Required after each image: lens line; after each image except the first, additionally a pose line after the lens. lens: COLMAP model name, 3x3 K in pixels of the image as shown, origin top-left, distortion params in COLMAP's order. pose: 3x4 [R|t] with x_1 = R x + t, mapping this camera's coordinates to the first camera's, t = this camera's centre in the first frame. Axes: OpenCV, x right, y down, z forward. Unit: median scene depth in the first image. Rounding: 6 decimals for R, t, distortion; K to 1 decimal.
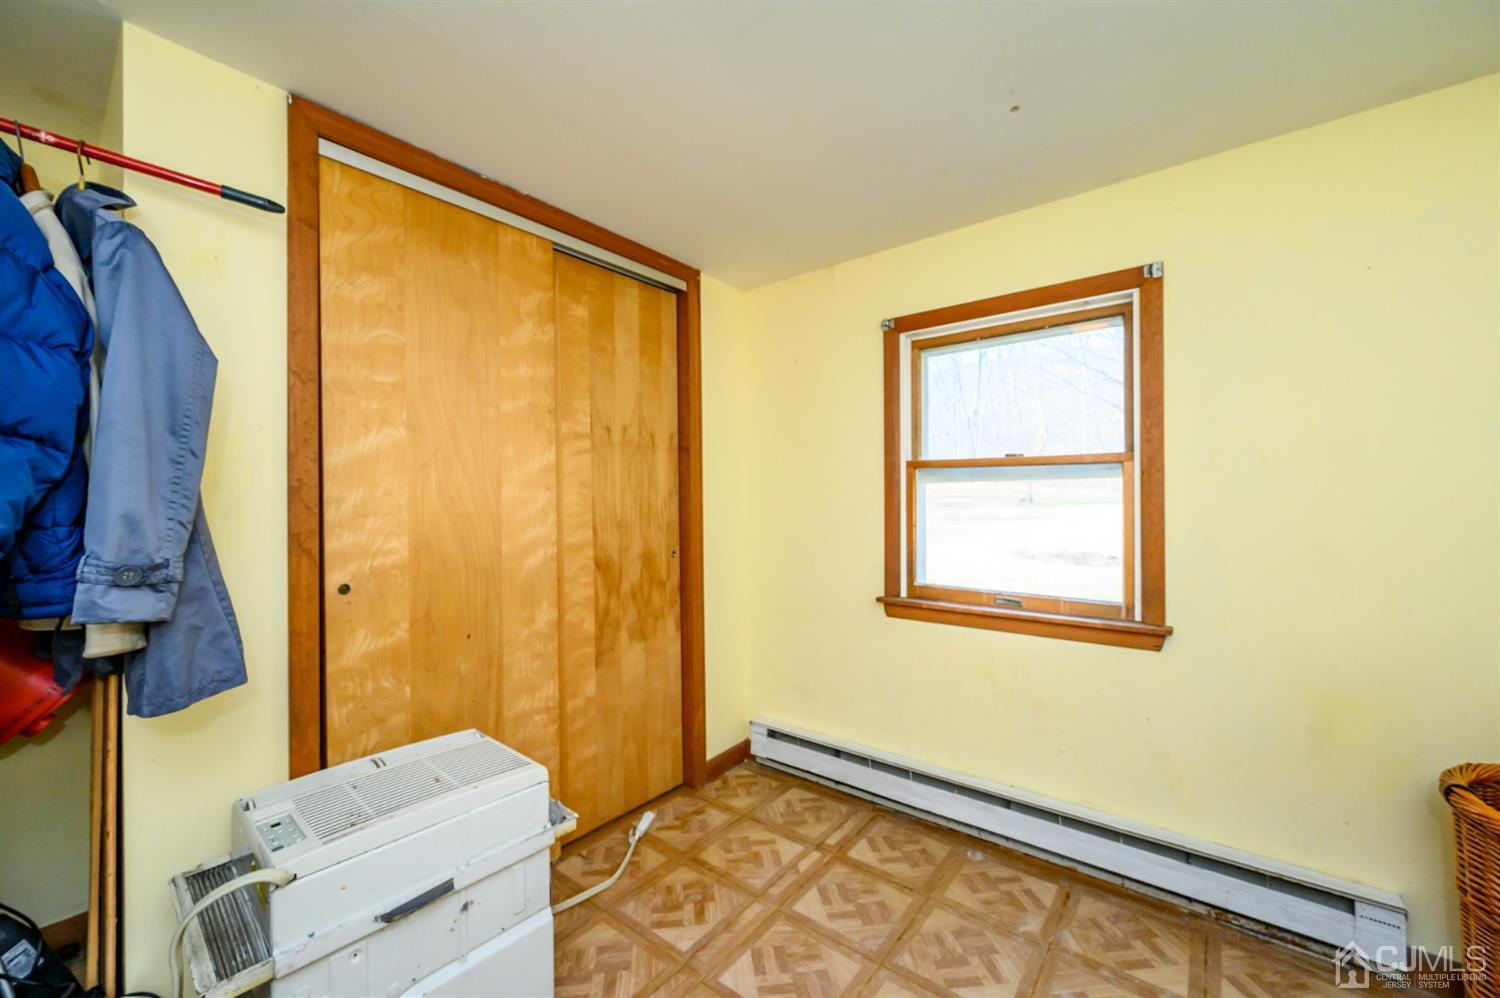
lens RADIAL K [[588.3, 0, 750.0], [0, 588.3, 499.0], [0, 0, 1]] dist [-0.002180, 0.000070]
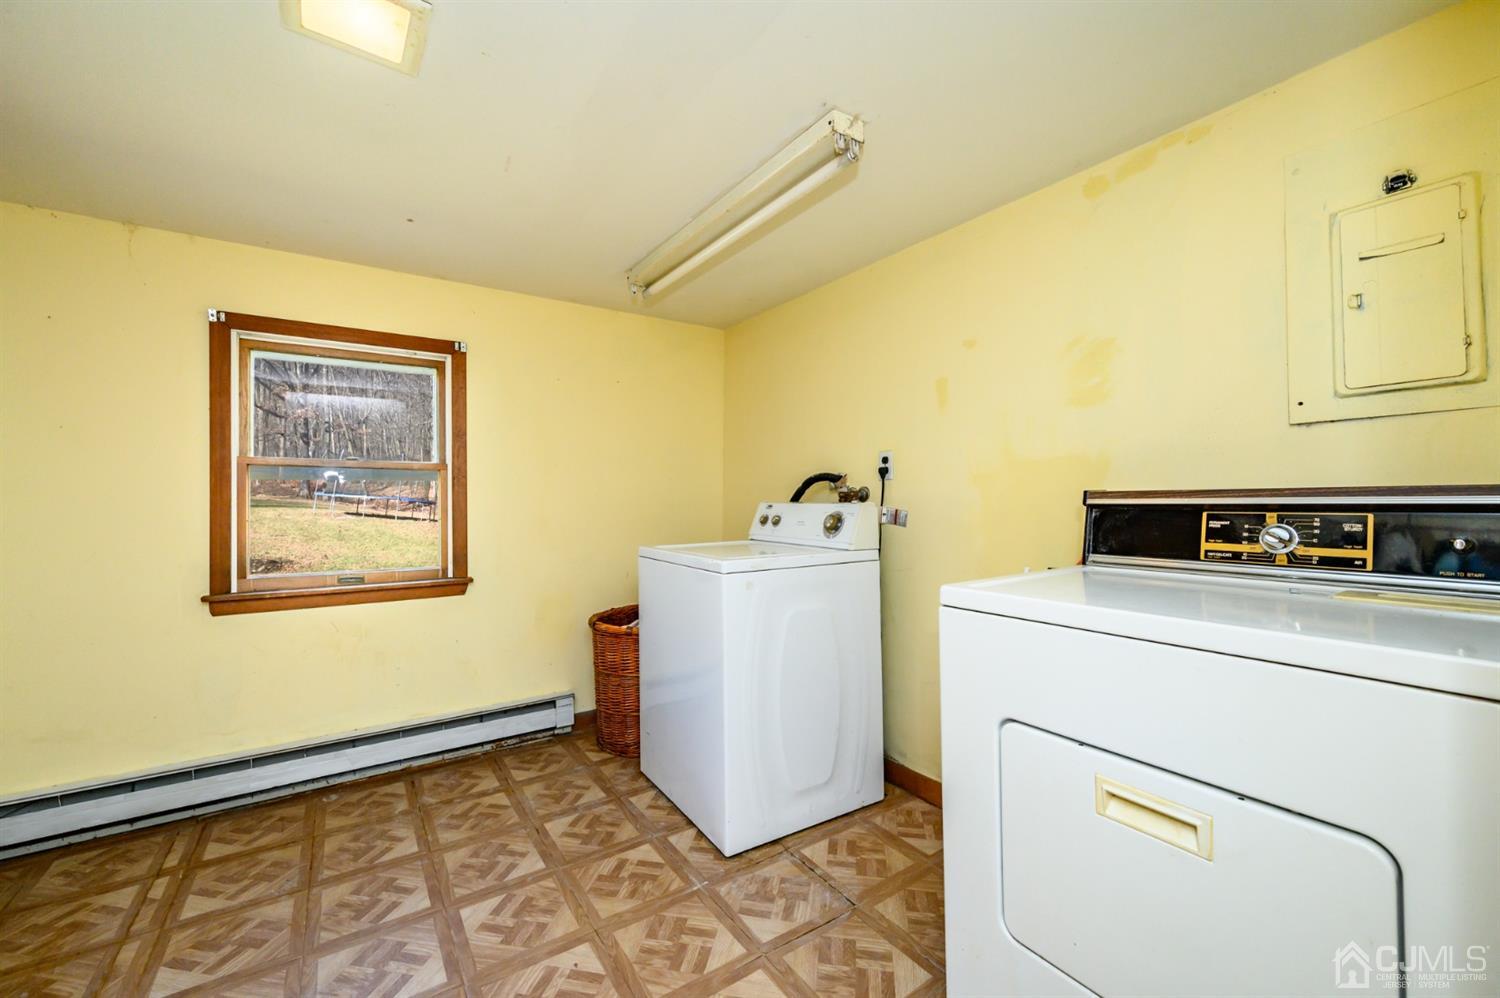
lens RADIAL K [[594.6, 0, 760.2], [0, 594.6, 494.4], [0, 0, 1]] dist [0.000242, 0.000193]
pose [[0.268737, 0.014175, 0.963109, -0.585637], [0.005951, 0.999848, -0.016376, 0.026728], [-0.963195, 0.010132, 0.268612, -0.164785]]
